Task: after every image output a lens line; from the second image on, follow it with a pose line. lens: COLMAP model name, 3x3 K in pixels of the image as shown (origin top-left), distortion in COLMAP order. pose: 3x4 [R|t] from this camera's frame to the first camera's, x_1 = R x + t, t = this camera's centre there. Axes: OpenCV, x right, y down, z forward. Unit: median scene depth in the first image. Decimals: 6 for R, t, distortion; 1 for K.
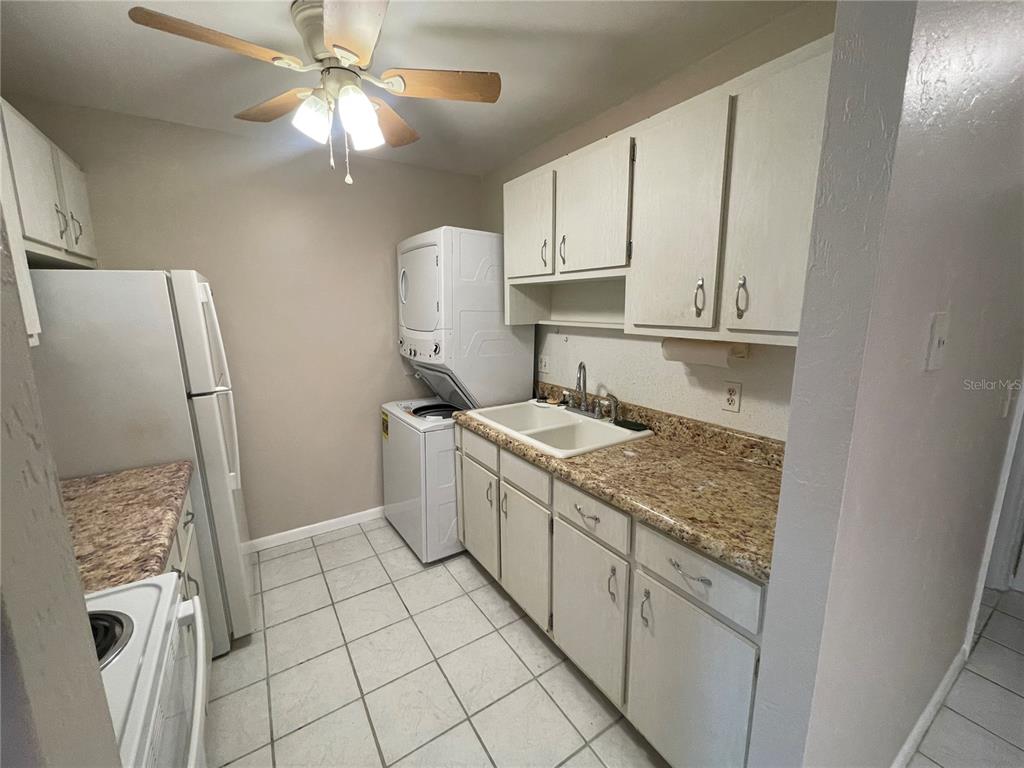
lens RADIAL K [[413.7, 0, 509.8], [0, 413.7, 381.0], [0, 0, 1]] dist [-0.009877, 0.000682]
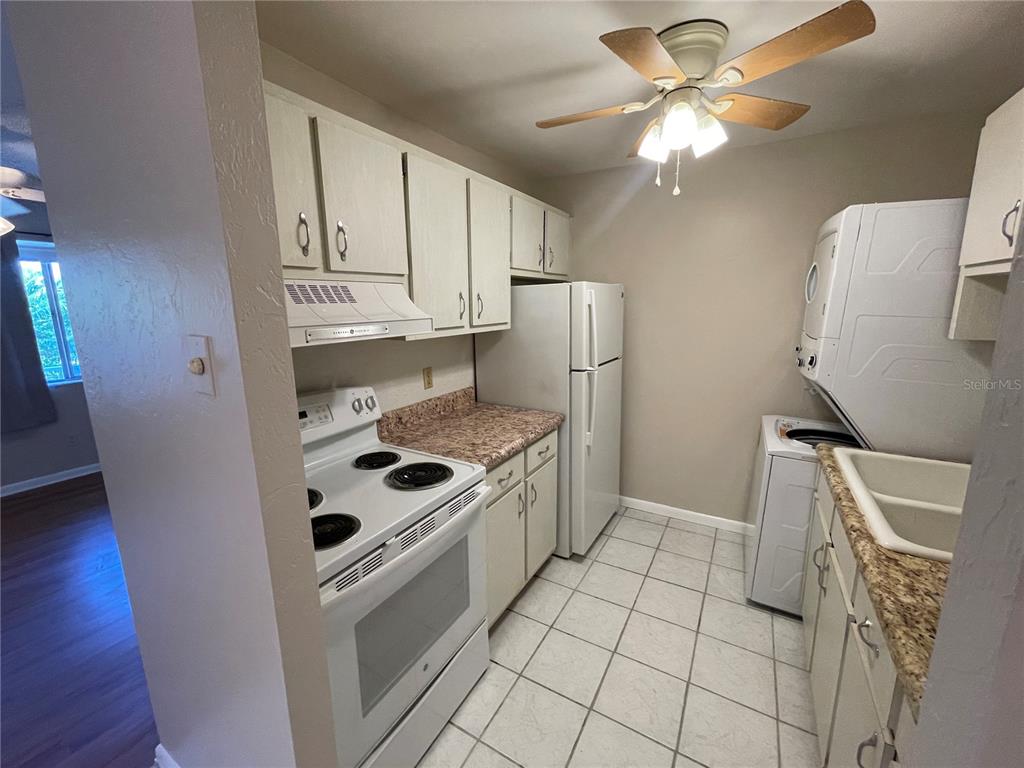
lens RADIAL K [[413.7, 0, 510.3], [0, 413.7, 381.4], [0, 0, 1]] dist [-0.009877, 0.000682]
pose [[0.449074, 0.169816, -0.877209, 0.302394], [-0.155689, 0.981626, 0.110327, -0.039613], [0.879826, 0.087027, 0.467261, 0.116447]]
